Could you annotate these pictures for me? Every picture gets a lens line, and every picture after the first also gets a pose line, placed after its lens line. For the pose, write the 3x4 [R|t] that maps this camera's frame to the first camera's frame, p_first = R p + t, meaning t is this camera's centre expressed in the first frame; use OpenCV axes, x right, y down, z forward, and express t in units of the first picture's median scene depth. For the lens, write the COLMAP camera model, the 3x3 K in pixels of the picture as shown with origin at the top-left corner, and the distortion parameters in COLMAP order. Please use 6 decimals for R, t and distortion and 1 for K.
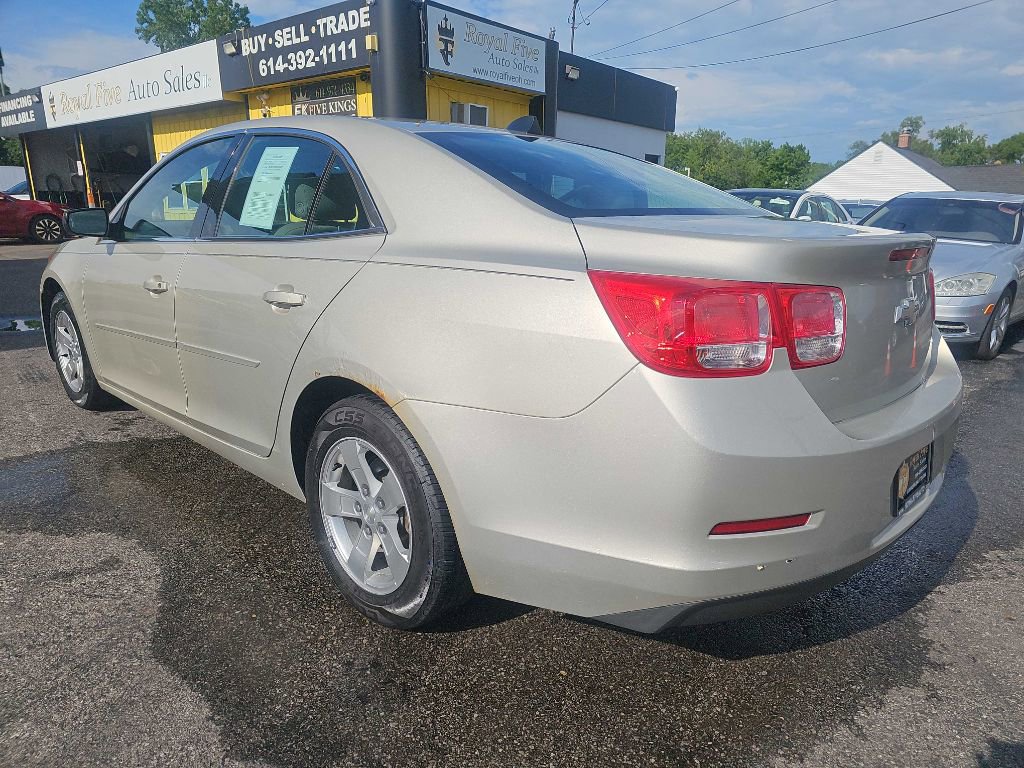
lens RADIAL K [[672.9, 0, 517.3], [0, 672.9, 384.9], [0, 0, 1]] dist [0.045849, -0.034809]
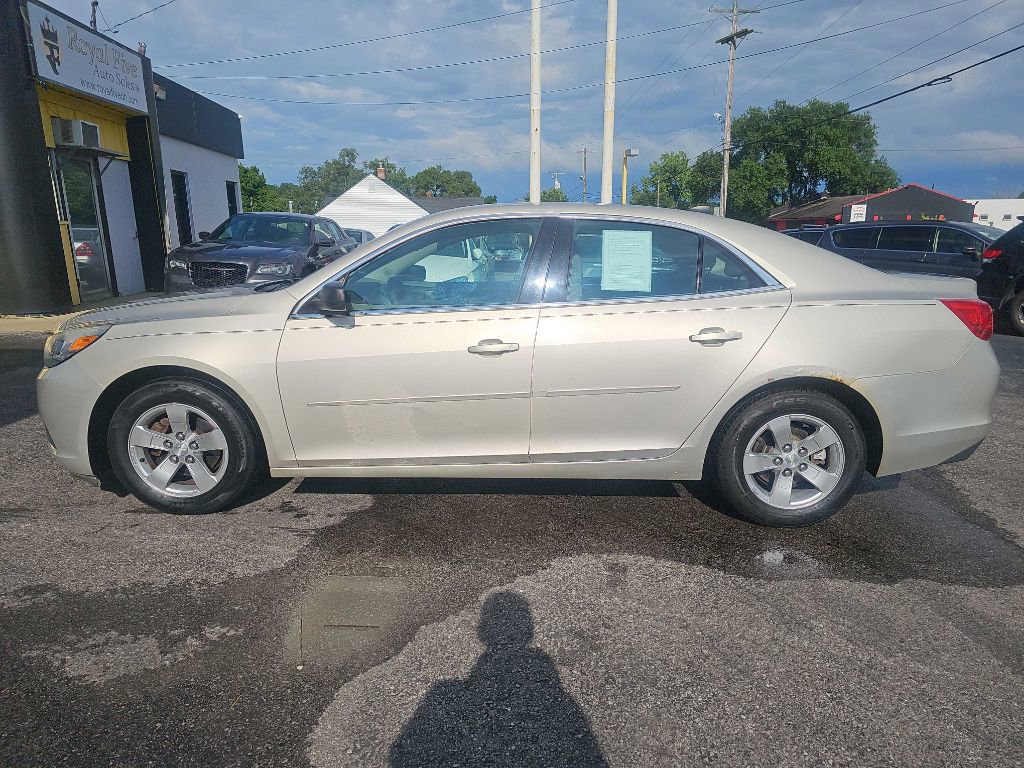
lens RADIAL K [[676.7, 0, 512.6], [0, 676.7, 390.0], [0, 0, 1]] dist [0.051567, -0.042144]
pose [[0.735116, -0.166177, 0.657260, -0.309713], [0.179826, 0.982561, 0.047298, -0.030483], [-0.653657, 0.083423, 0.752179, 0.033806]]
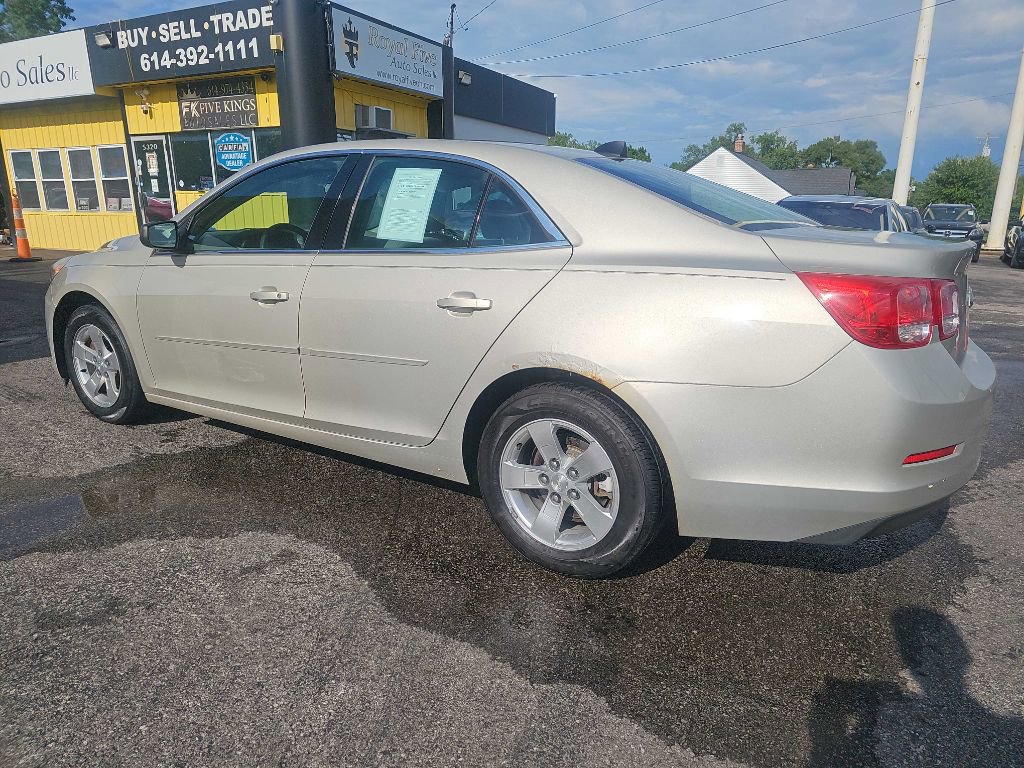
lens RADIAL K [[672.5, 0, 511.4], [0, 672.5, 380.0], [0, 0, 1]] dist [0.047784, -0.033853]
pose [[0.979963, -0.053685, 0.191810, -0.091225], [0.054552, 0.998511, 0.000760, 0.000895], [-0.191565, 0.009719, 0.981432, -0.024357]]
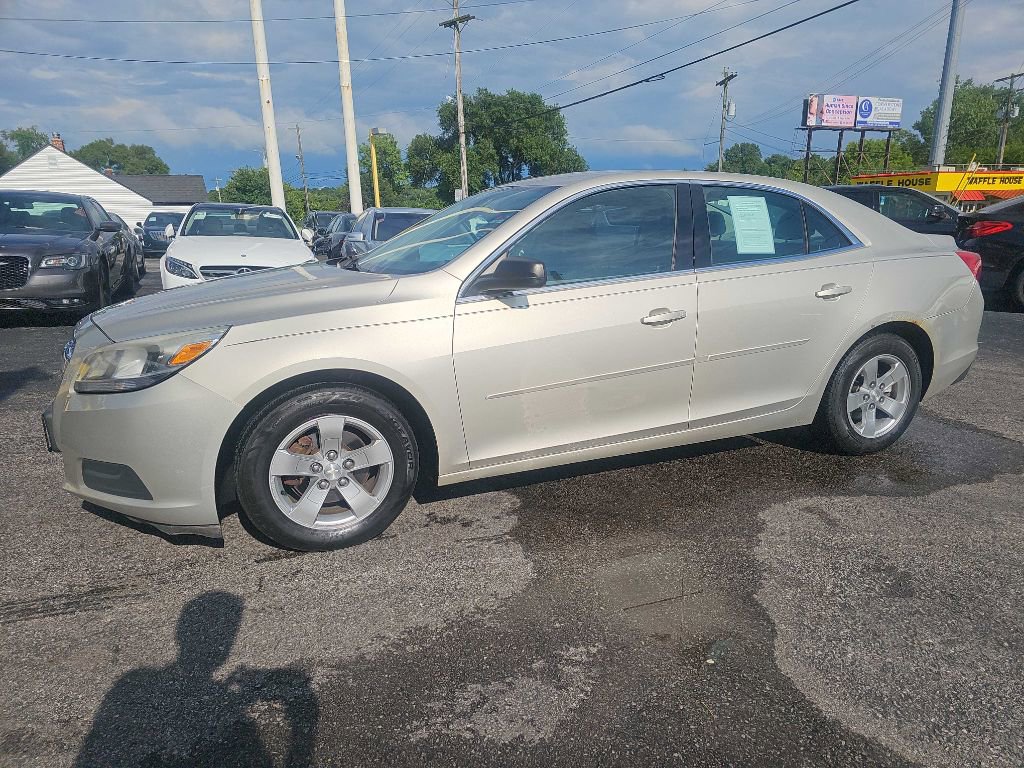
lens RADIAL K [[673.7, 0, 519.3], [0, 673.7, 398.7], [0, 0, 1]] dist [0.045761, -0.033084]
pose [[0.391810, -0.261207, 0.882188, -0.403200], [0.249760, 0.953043, 0.171259, -0.065858], [-0.885497, 0.153234, 0.438651, 0.183365]]
